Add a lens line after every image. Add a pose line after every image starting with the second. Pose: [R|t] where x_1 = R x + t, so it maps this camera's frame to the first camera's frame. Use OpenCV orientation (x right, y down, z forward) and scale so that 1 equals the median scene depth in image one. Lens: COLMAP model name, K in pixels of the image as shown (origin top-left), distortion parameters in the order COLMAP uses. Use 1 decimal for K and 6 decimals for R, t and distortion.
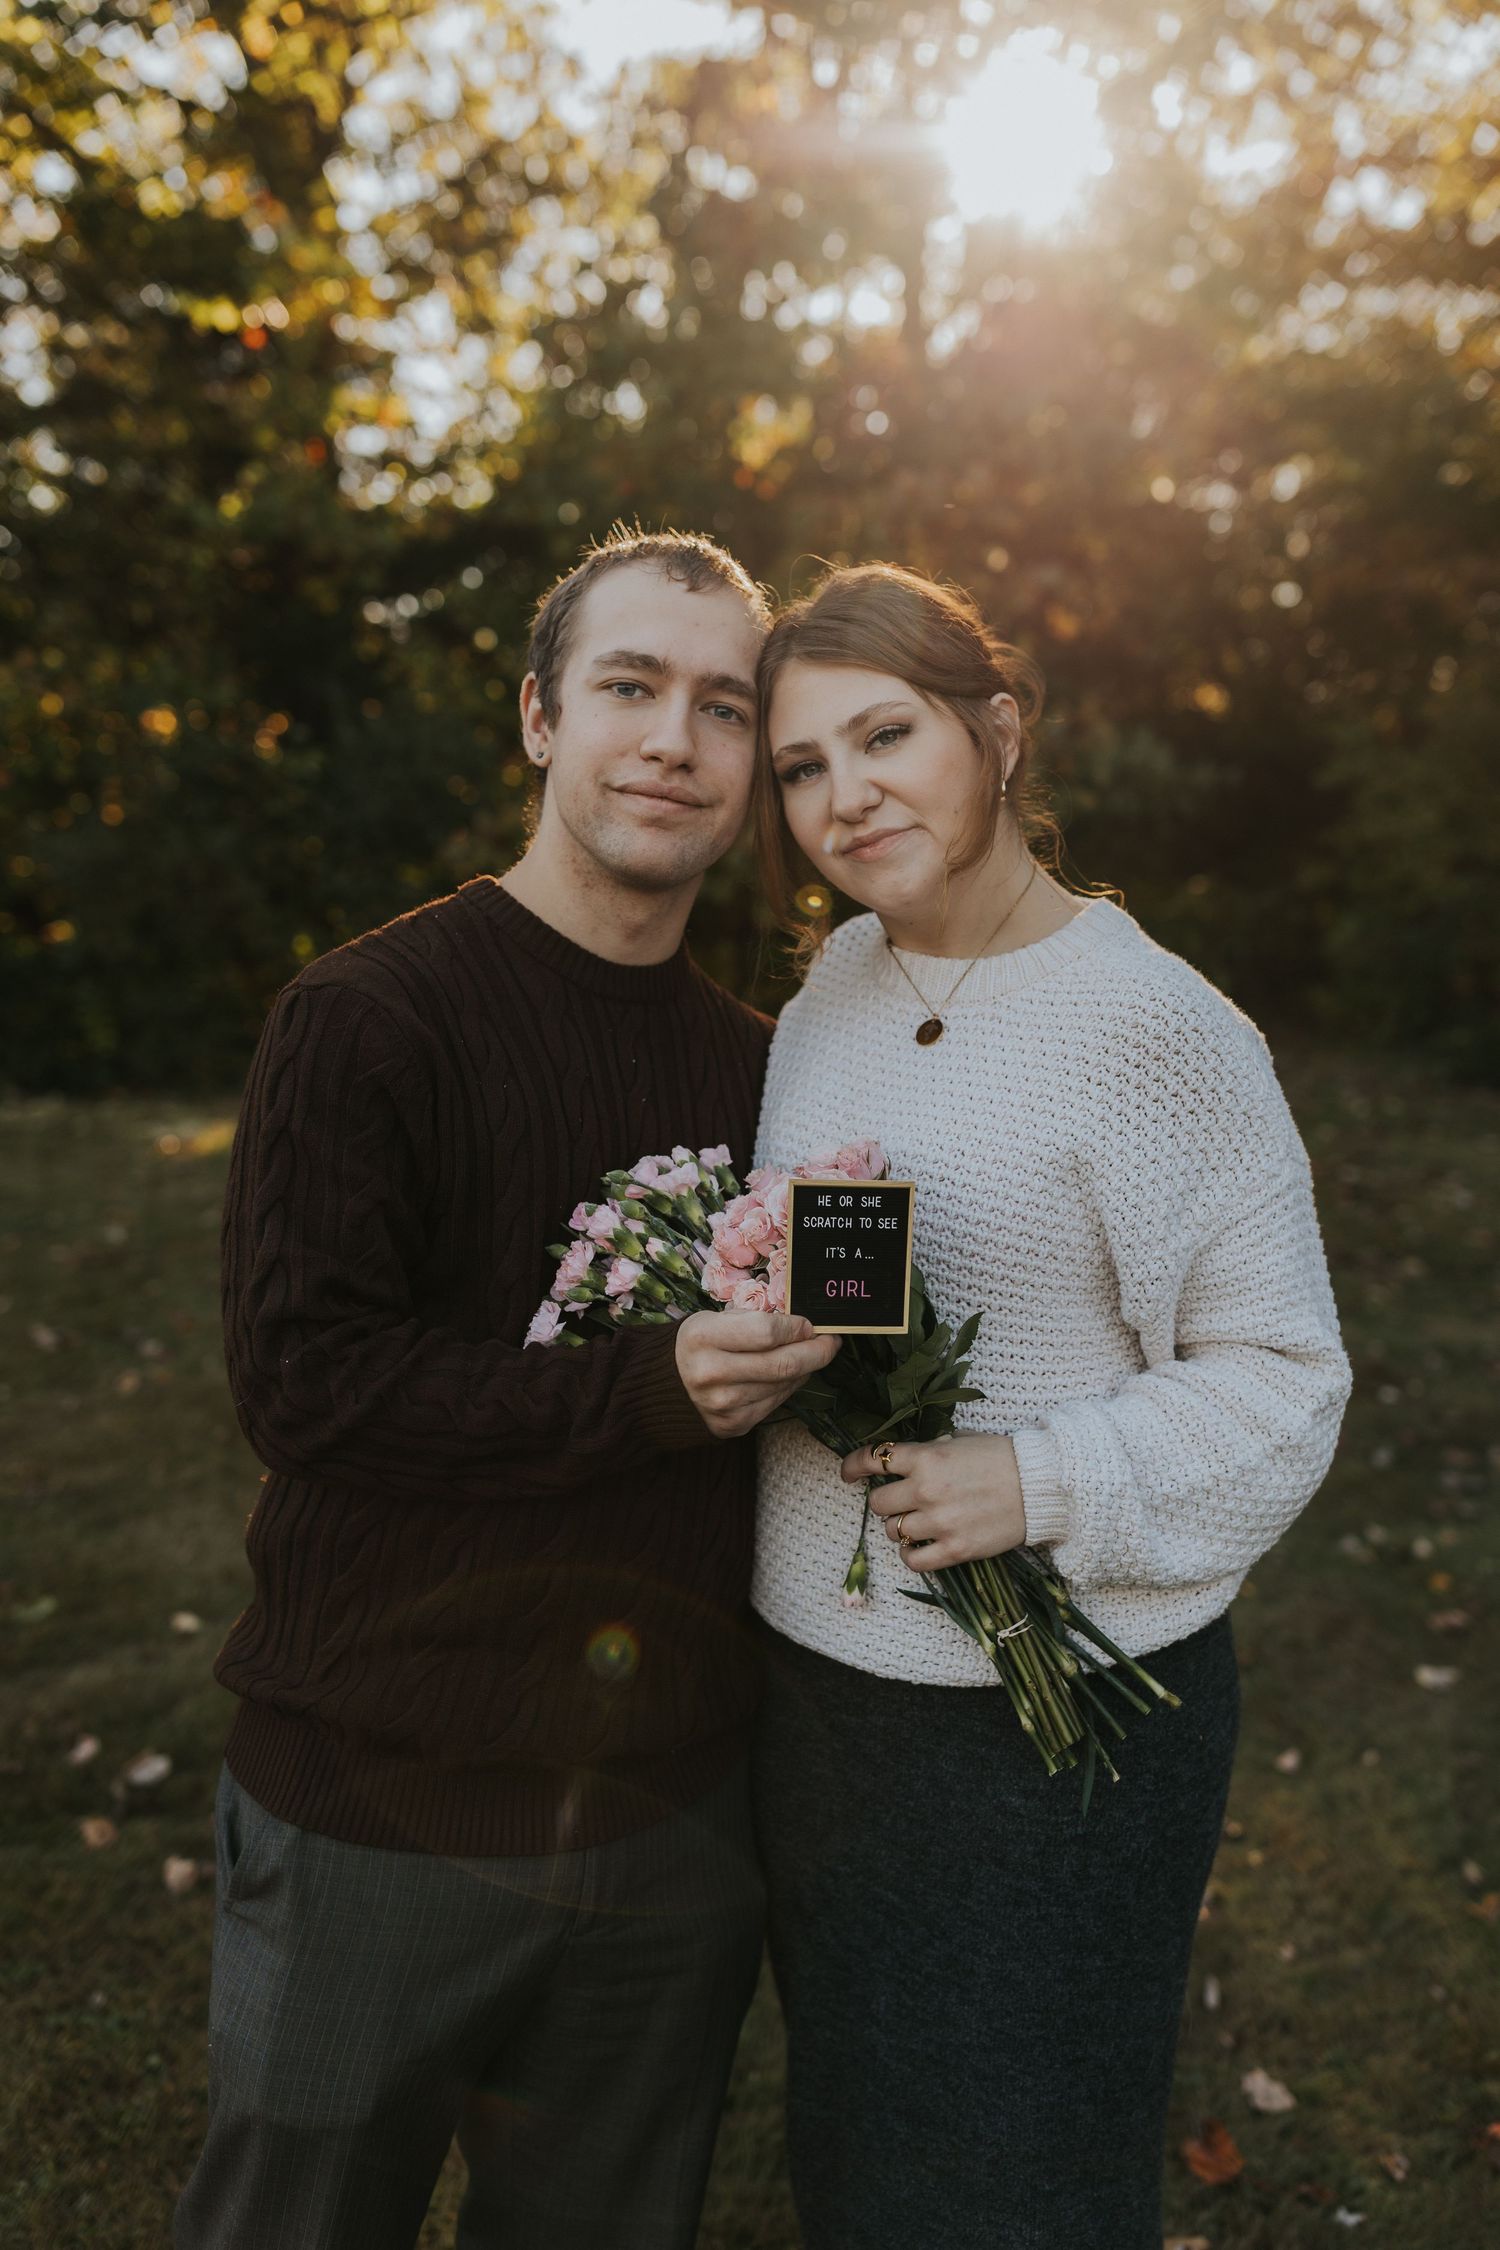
lens RADIAL K [[2183.0, 0, 760.1], [0, 2183.0, 1119.5], [0, 0, 1]] dist [0.093818, 0.000000]
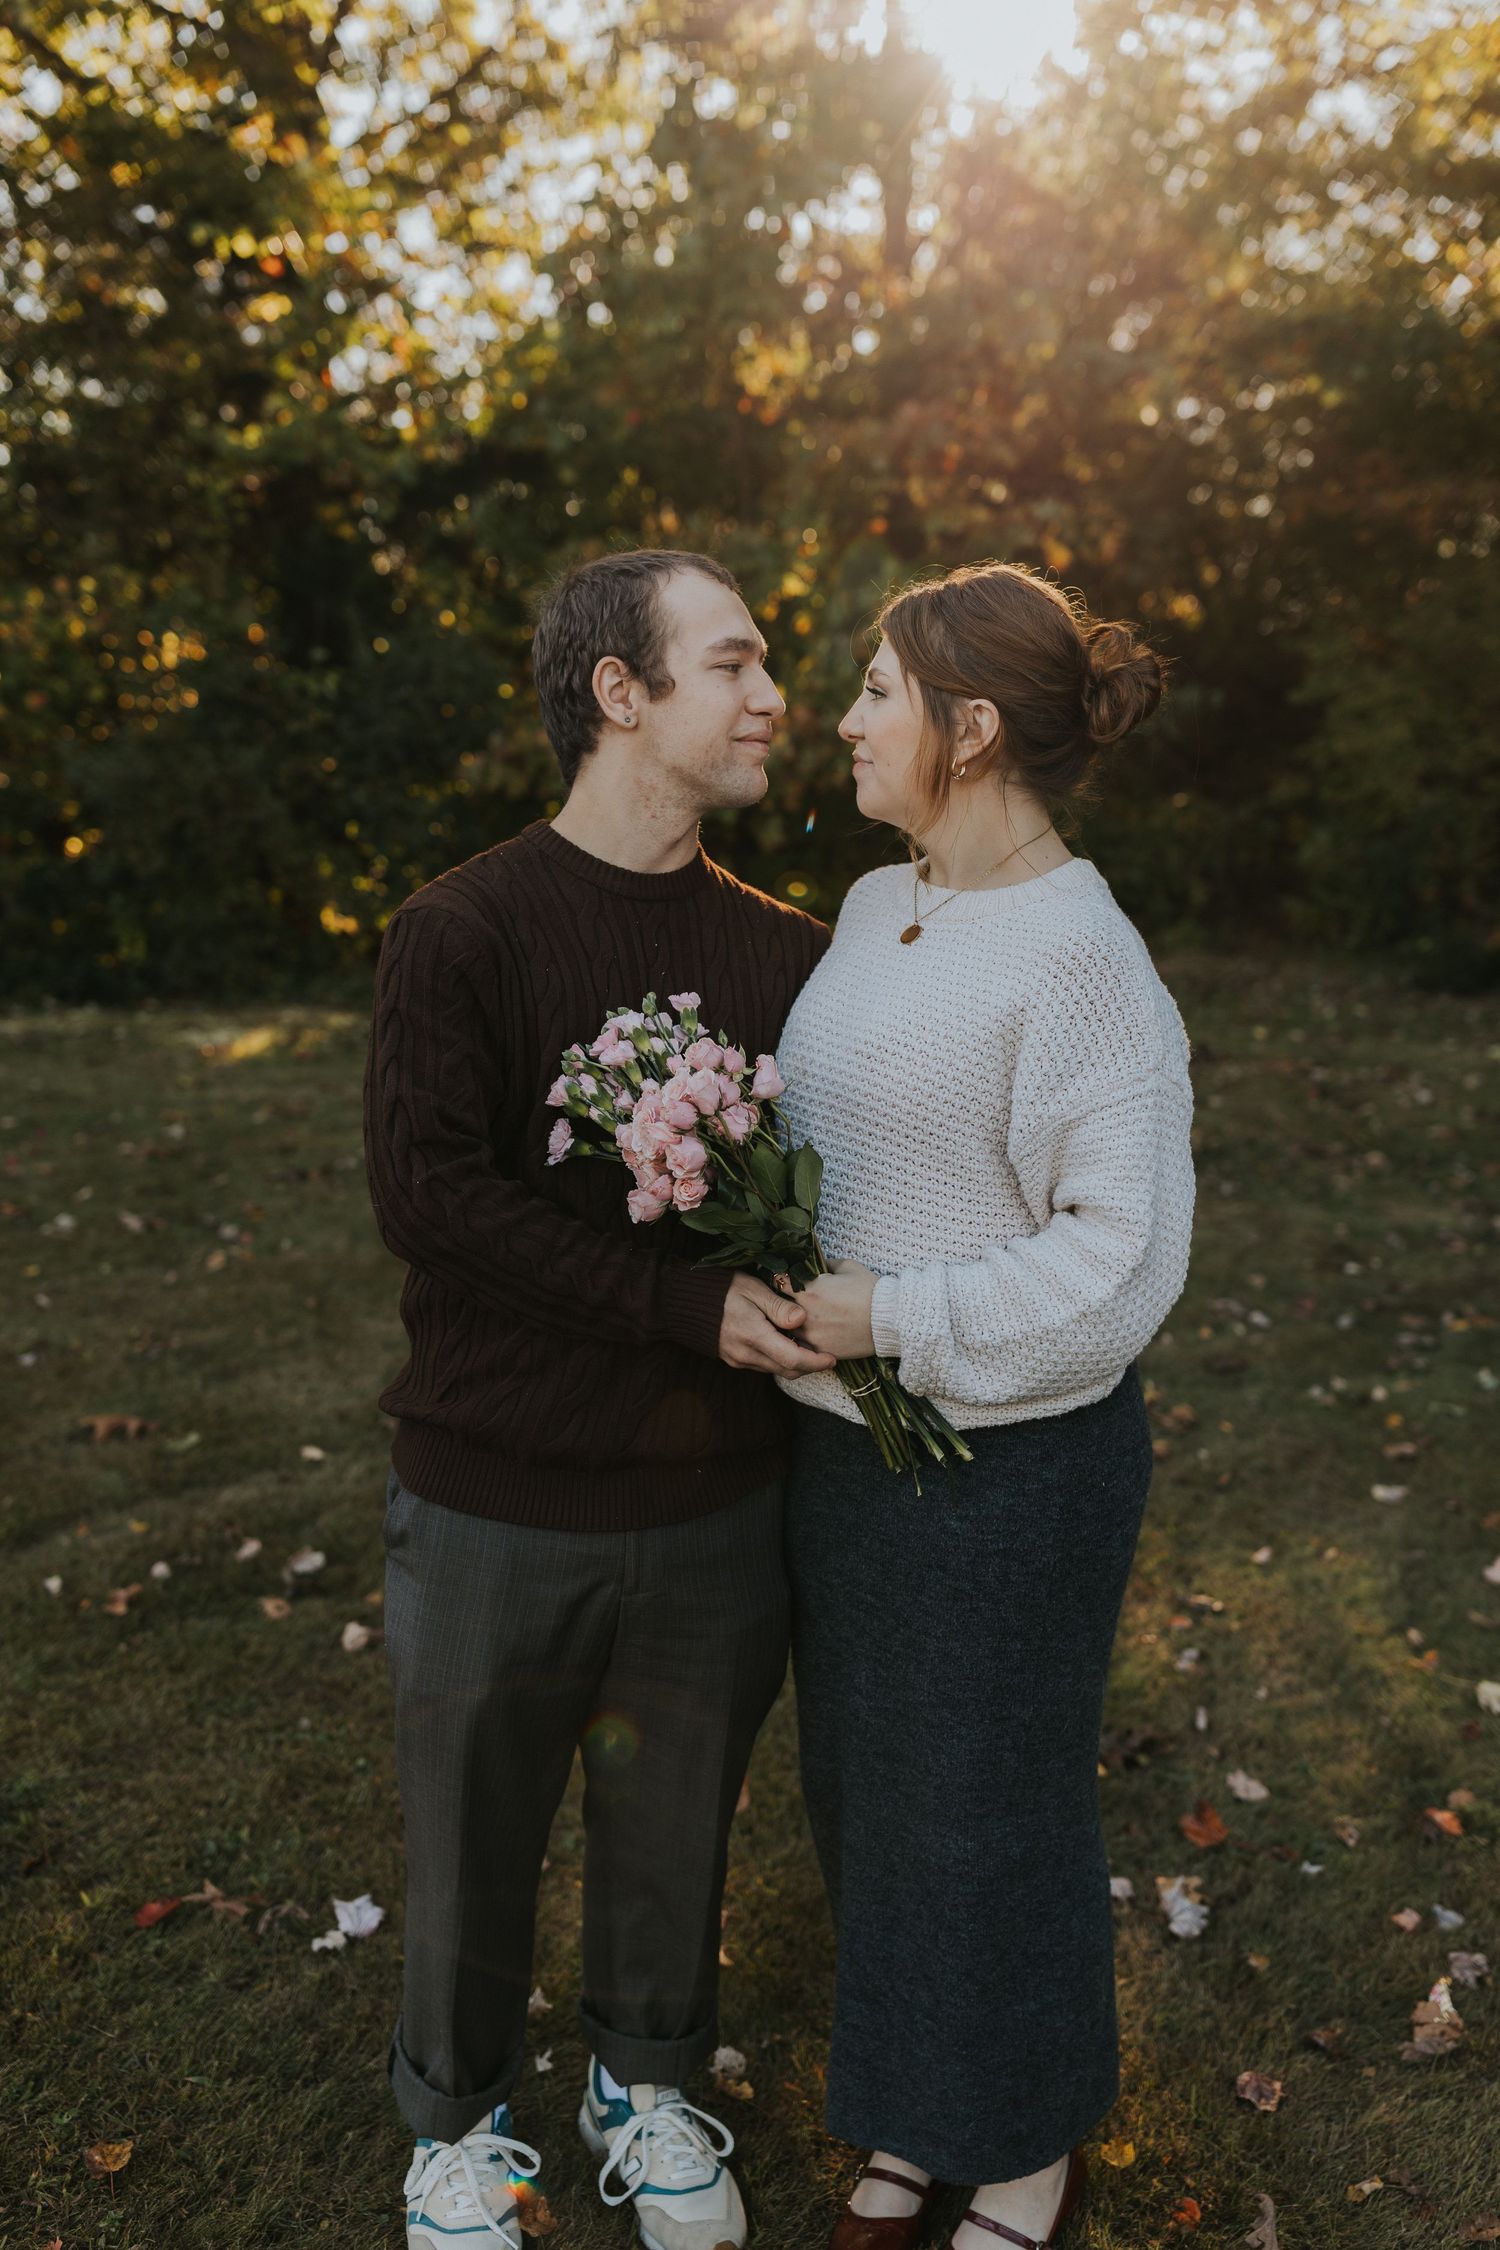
lens RADIAL K [[2183.0, 0, 744.0], [0, 2183.0, 1159.7], [0, 0, 1]] dist [0.093818, 0.000000]
pose [[0.999956, -0.004959, 0.008009, -0.045733], [0.004482, 0.998274, 0.058565, 0.008070], [-0.008286, -0.058526, 0.998251, -0.155599]]
